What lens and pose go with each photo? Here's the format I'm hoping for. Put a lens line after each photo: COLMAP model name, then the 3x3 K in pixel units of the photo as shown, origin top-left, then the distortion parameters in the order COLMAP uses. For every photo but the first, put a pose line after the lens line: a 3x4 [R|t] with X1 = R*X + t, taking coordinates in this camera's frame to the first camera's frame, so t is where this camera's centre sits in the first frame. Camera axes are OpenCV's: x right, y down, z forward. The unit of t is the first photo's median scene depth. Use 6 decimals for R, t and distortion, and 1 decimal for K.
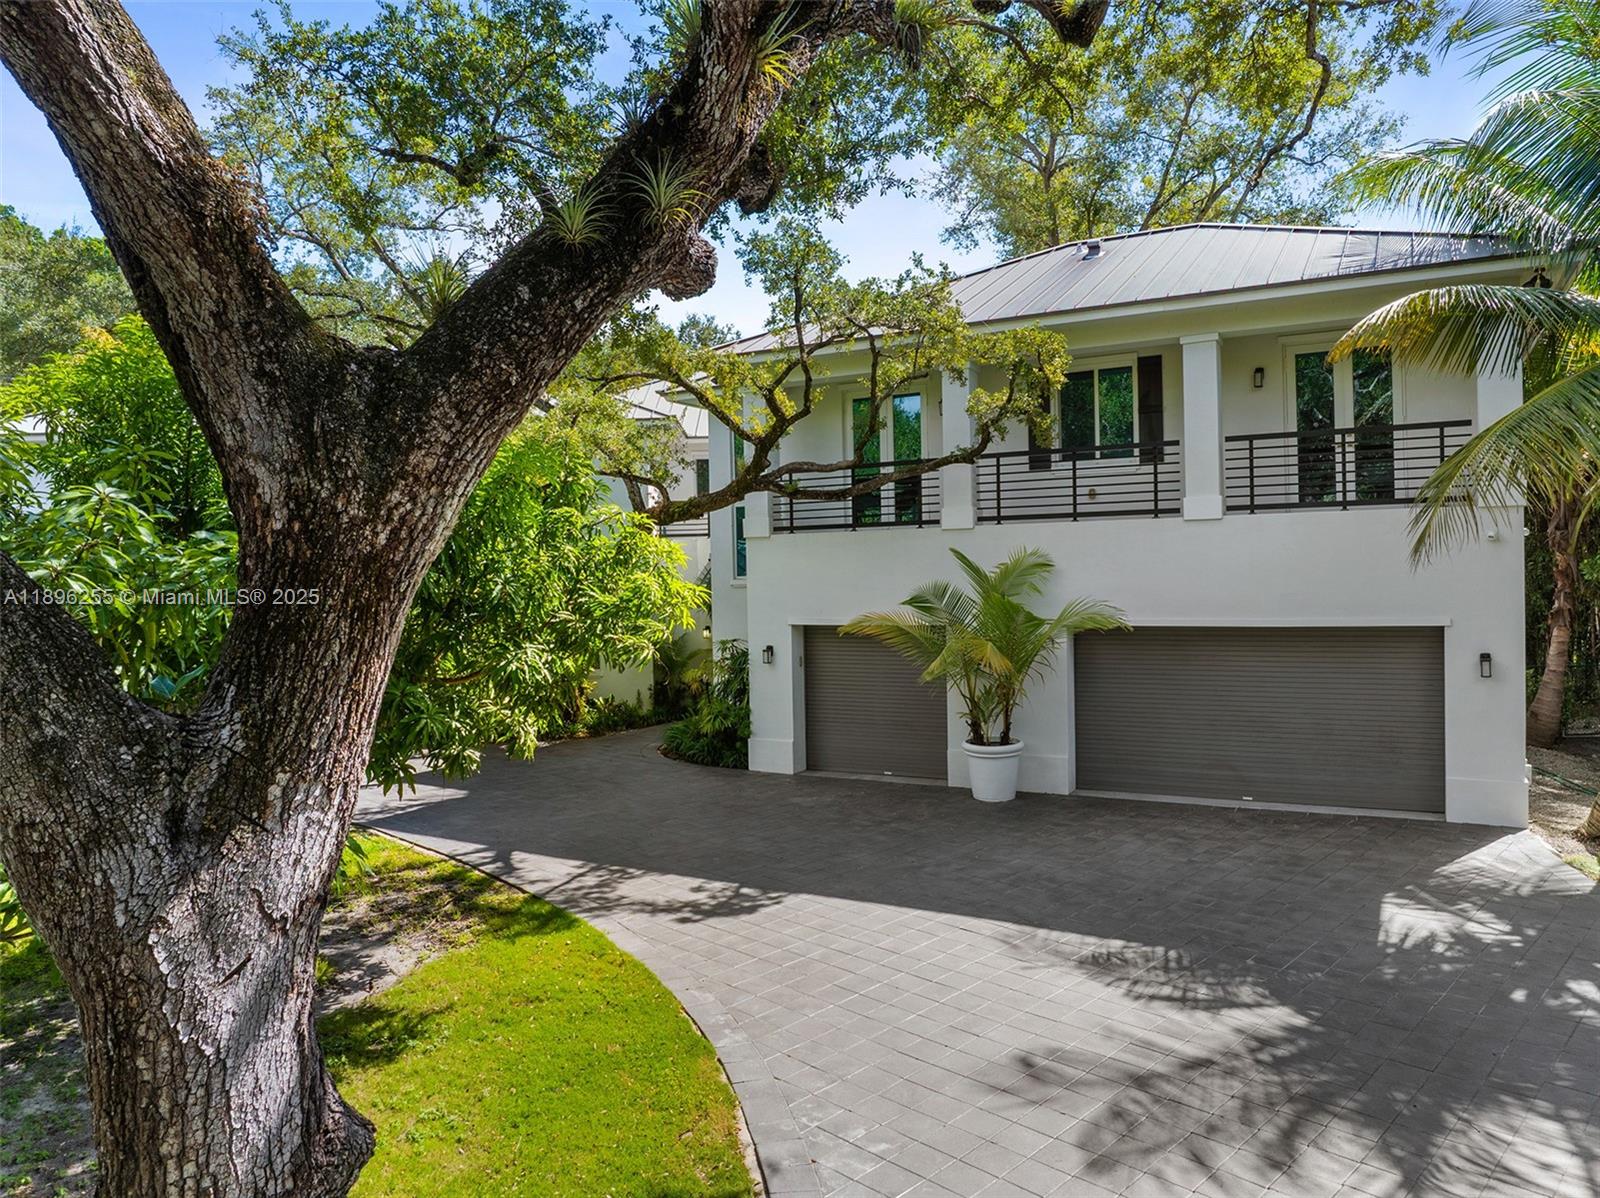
lens RADIAL K [[1080.9, 0, 800.0], [0, 1080.9, 599.0], [0, 0, 1]] dist [-0.035461, 0.000431]
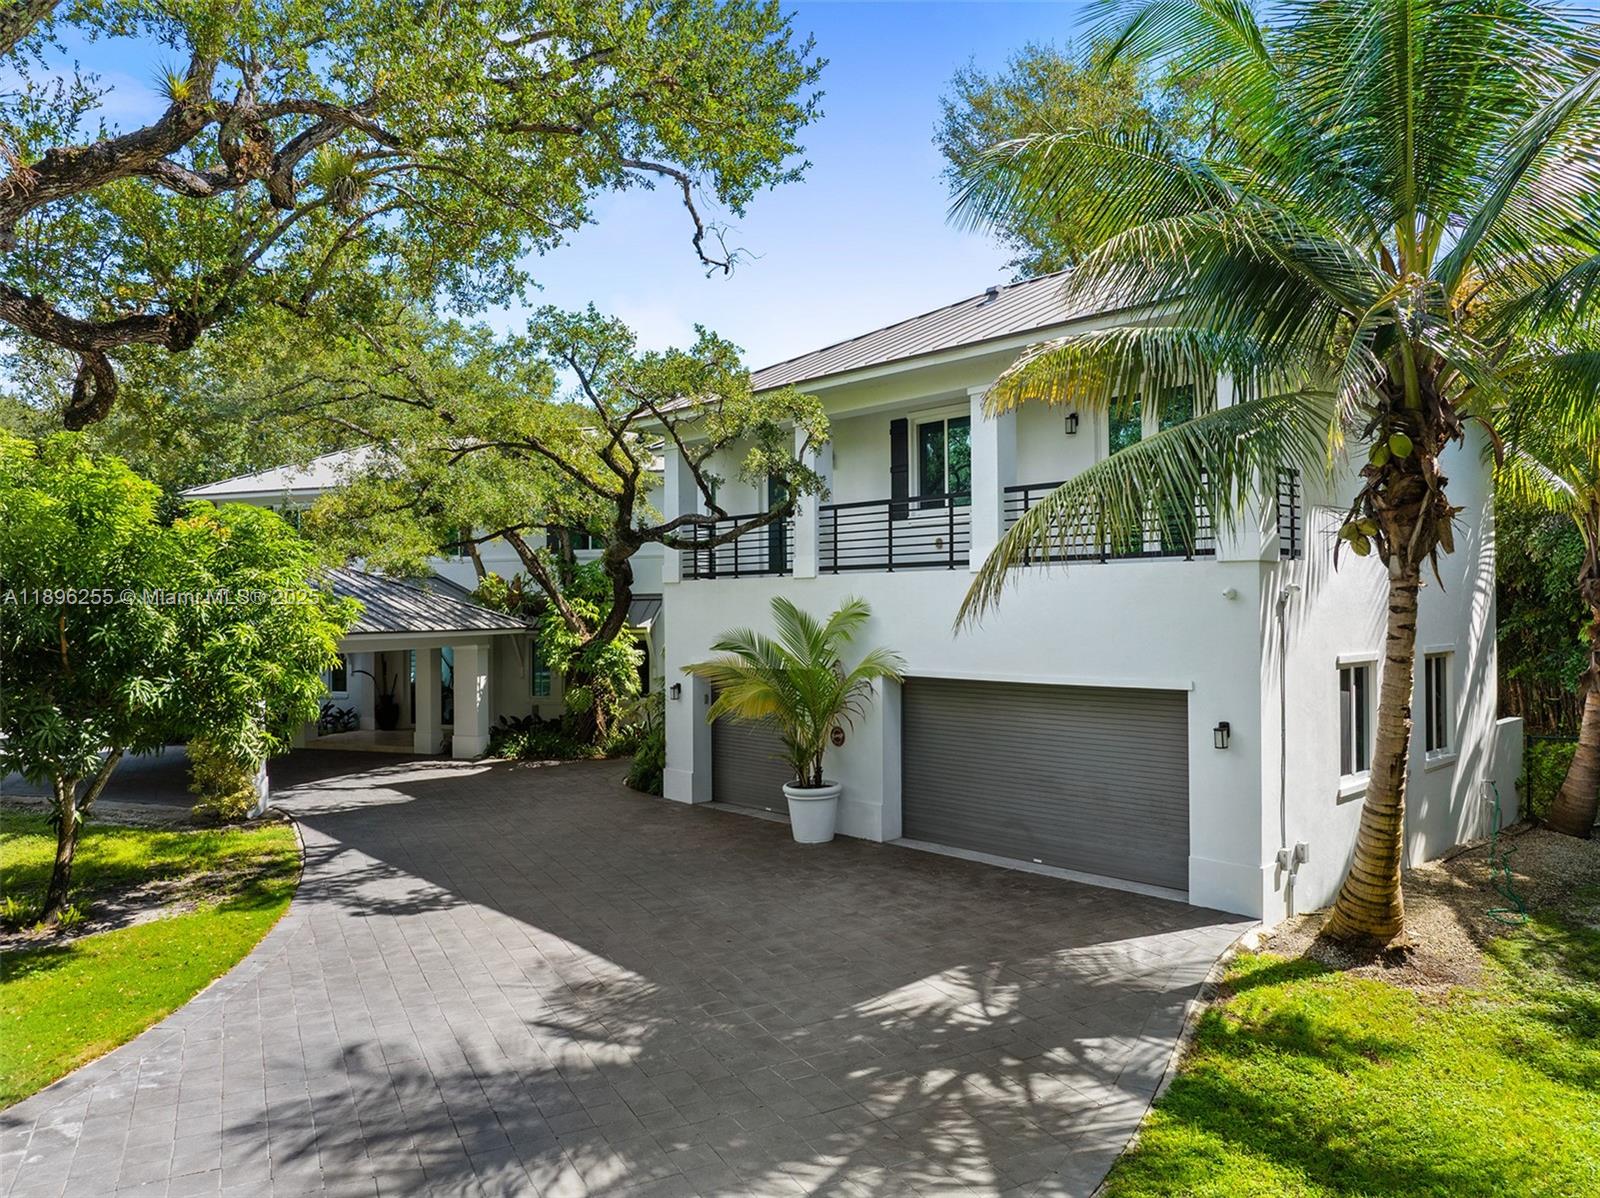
lens RADIAL K [[1080.9, 0, 800.0], [0, 1080.9, 599.0], [0, 0, 1]] dist [-0.035461, 0.000431]
pose [[0.949187, 0.010240, -0.314546, 0.683393], [-0.017434, 0.999647, -0.020066, -0.034229], [0.314229, 0.024530, 0.949030, 0.014353]]
